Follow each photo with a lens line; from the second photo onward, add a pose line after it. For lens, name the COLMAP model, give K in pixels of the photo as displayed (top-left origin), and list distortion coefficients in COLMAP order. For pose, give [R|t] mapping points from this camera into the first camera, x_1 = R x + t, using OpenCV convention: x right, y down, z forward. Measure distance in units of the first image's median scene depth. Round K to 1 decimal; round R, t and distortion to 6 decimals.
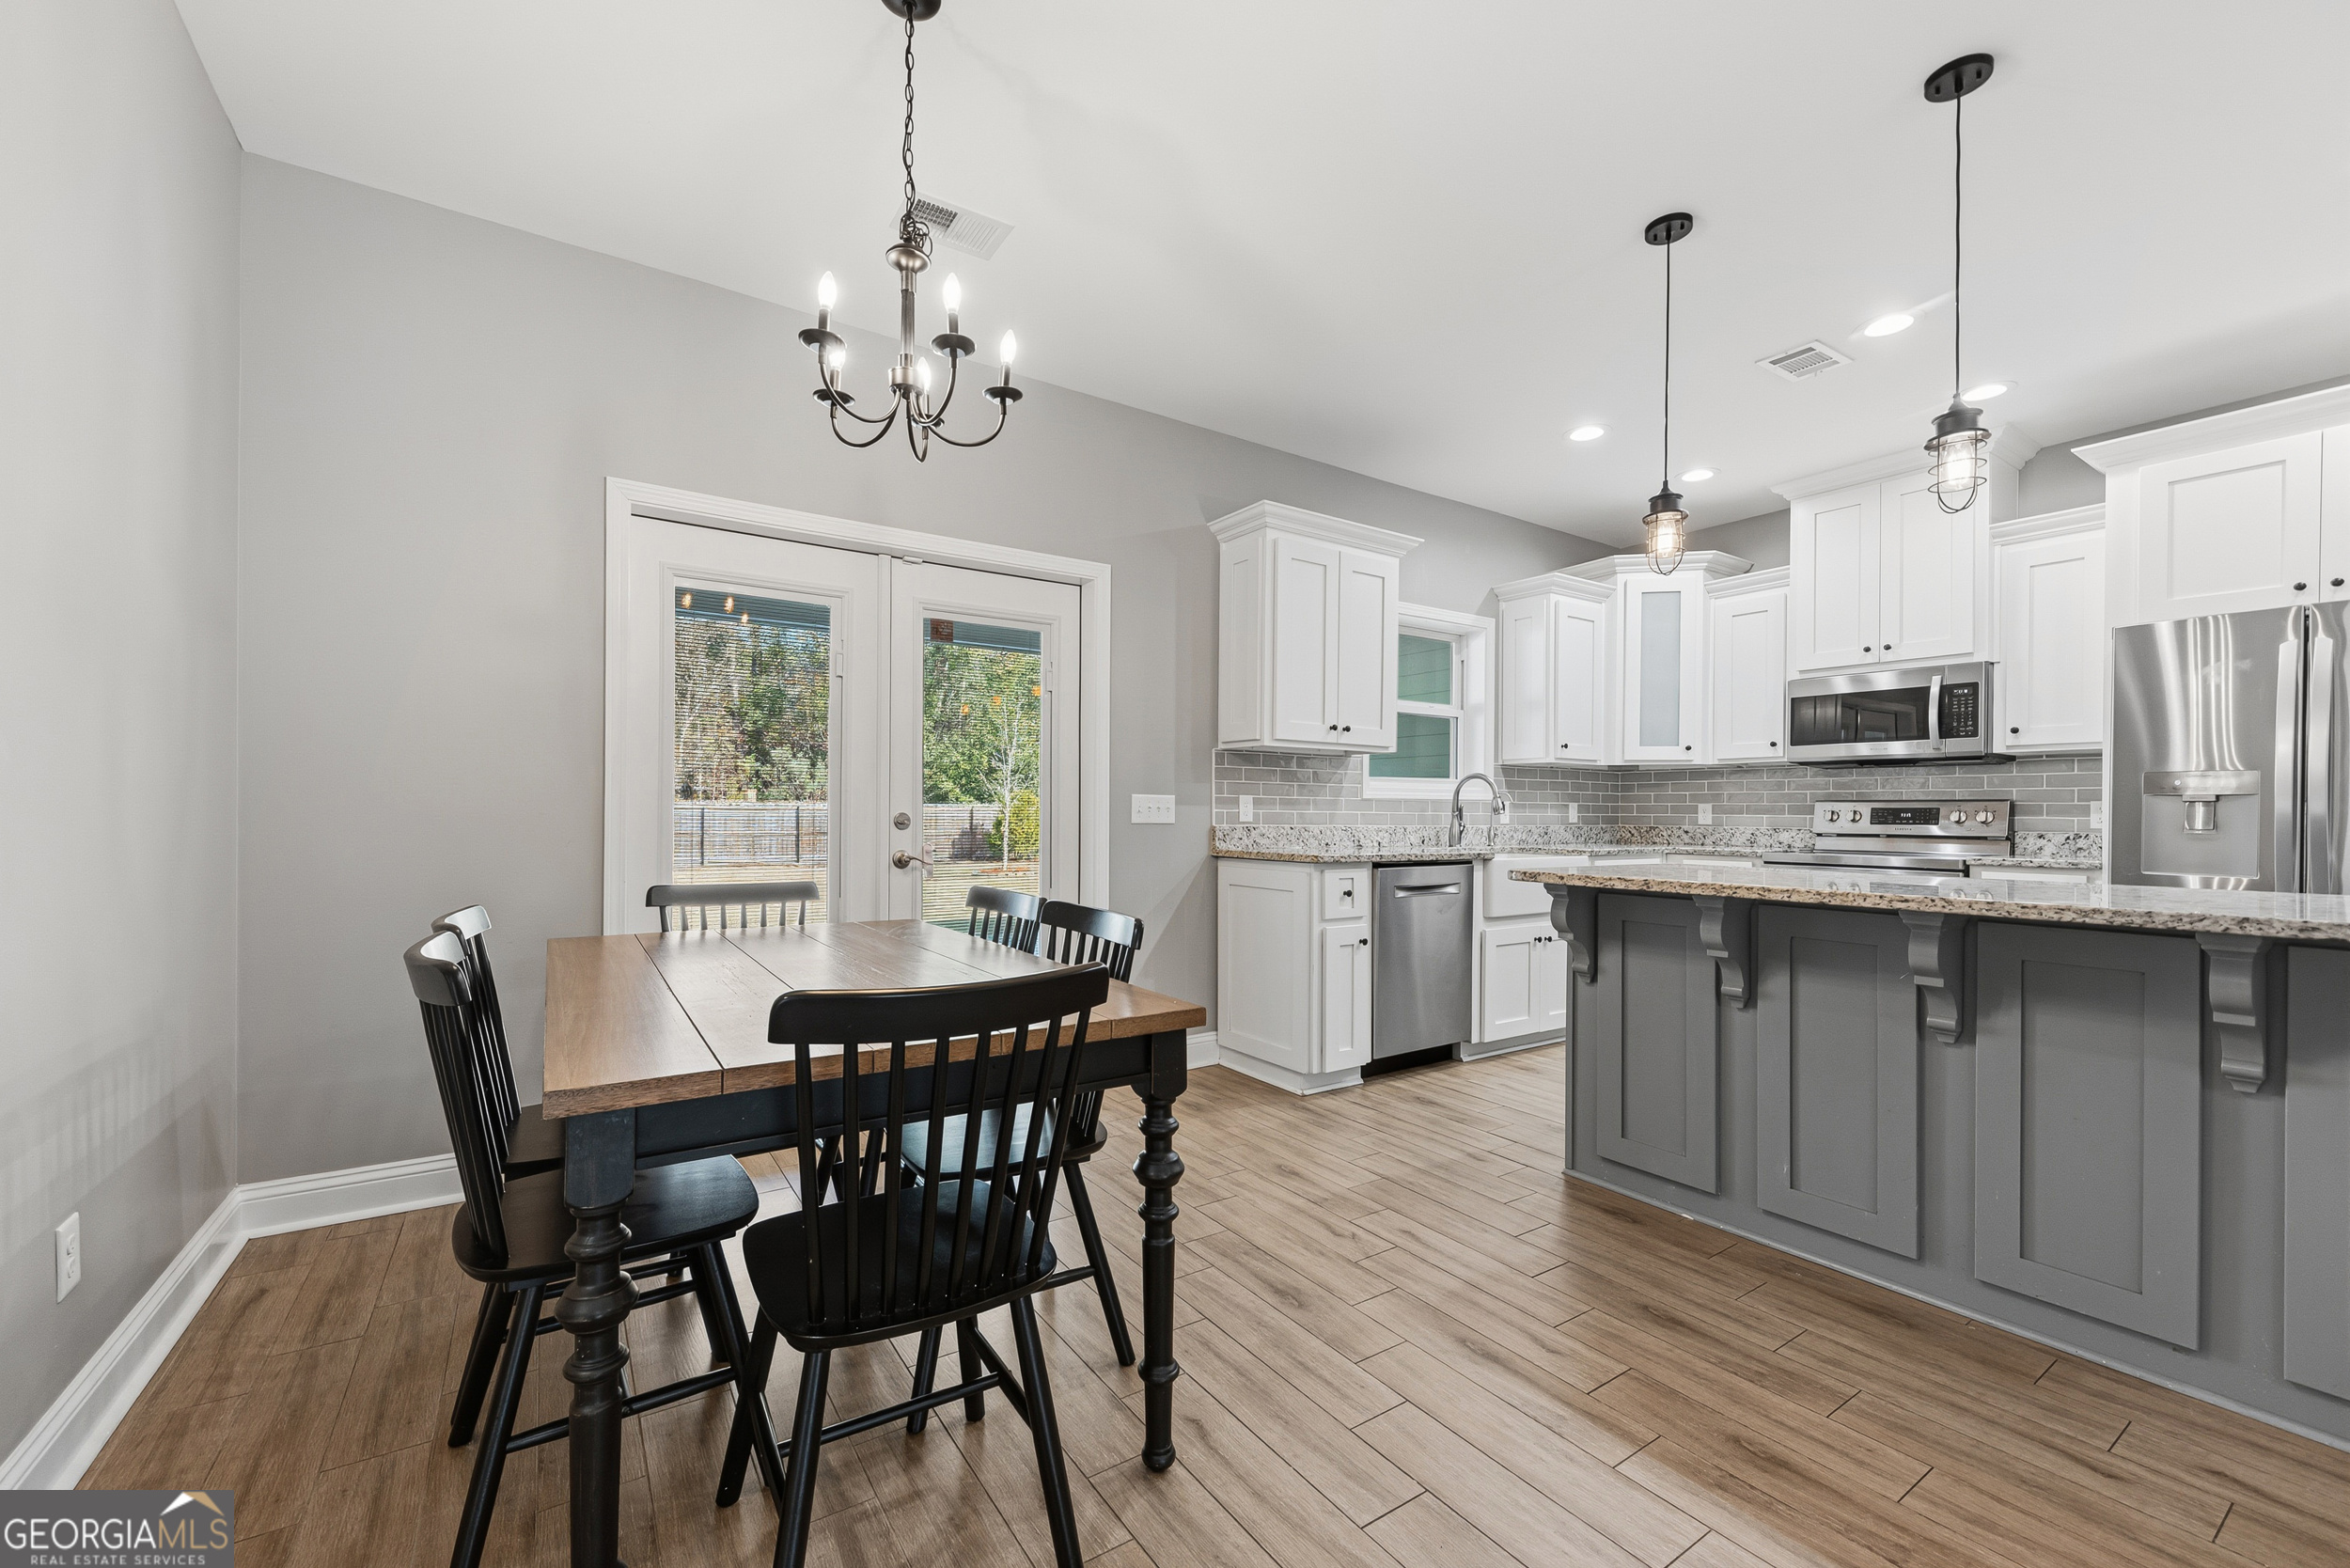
lens RADIAL K [[917.8, 0, 1164.5], [0, 917.8, 813.3], [0, 0, 1]] dist [0.004068, -0.001371]
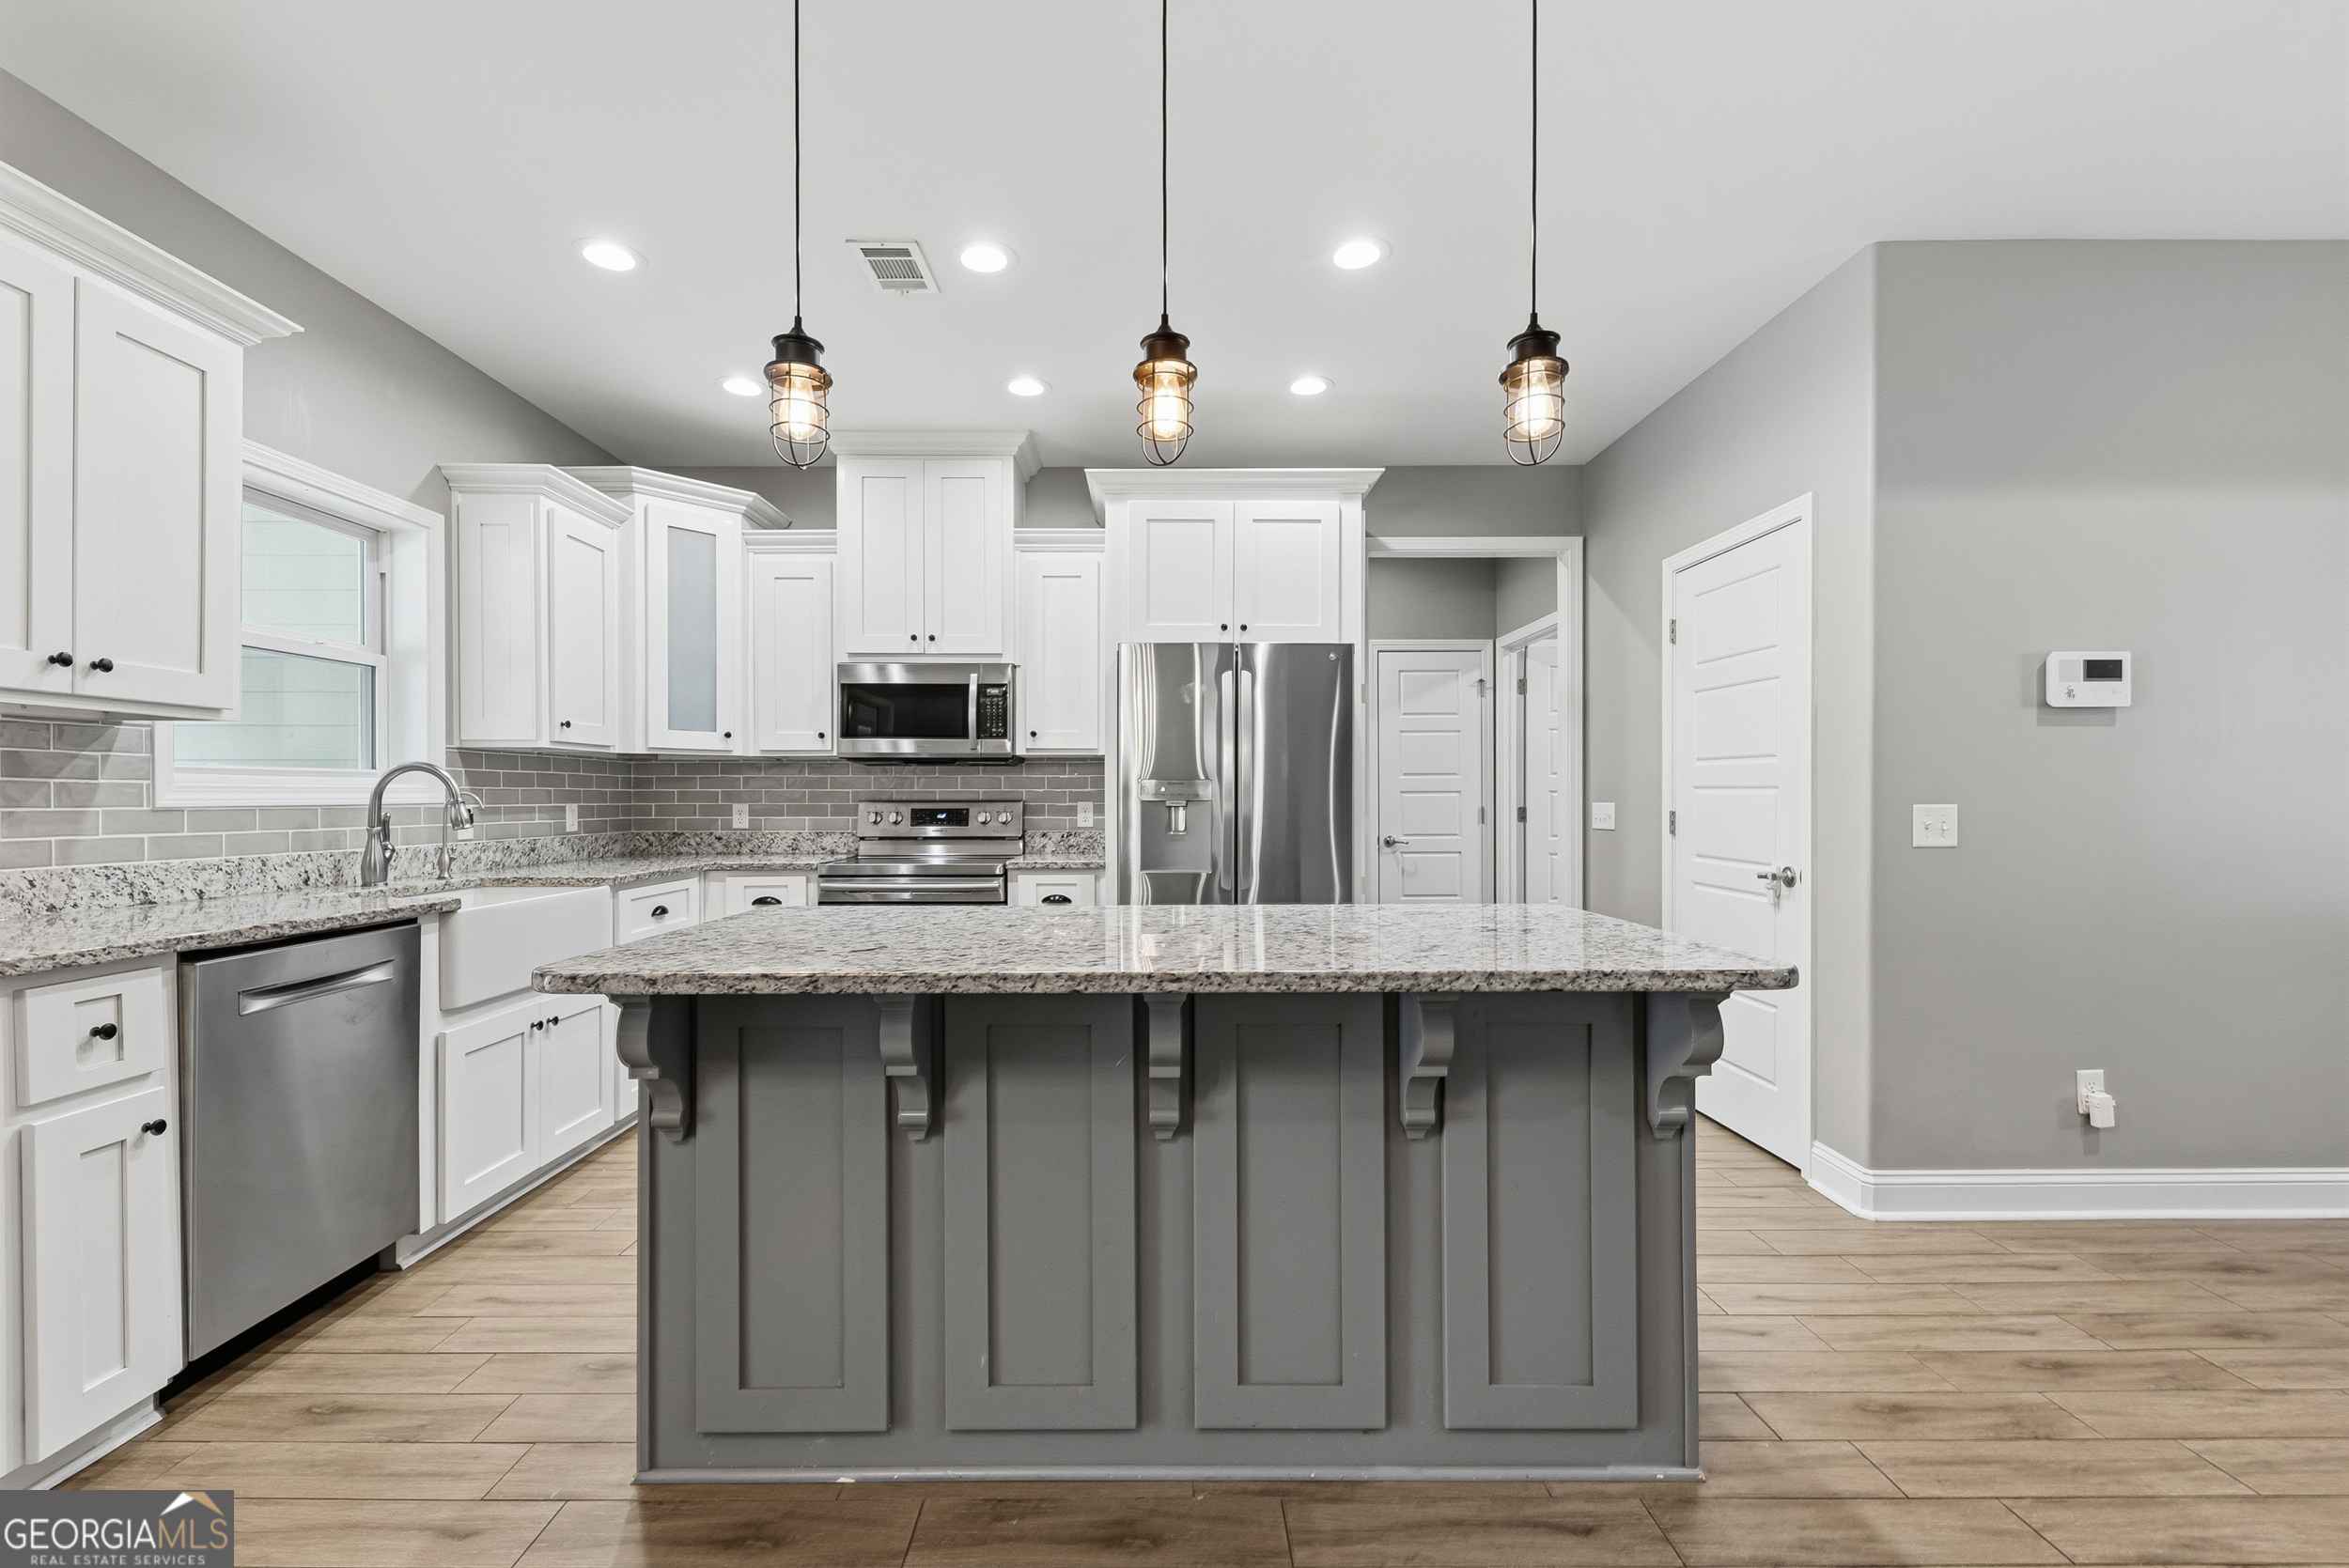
lens RADIAL K [[994.4, 0, 1150.4], [0, 994.4, 801.6], [0, 0, 1]] dist [0.008756, -0.005508]
pose [[0.554623, -0.011379, 0.832024, 0.080698], [0.007265, 0.999935, 0.008832, -0.026206], [-0.832070, 0.001146, 0.554670, 0.310187]]
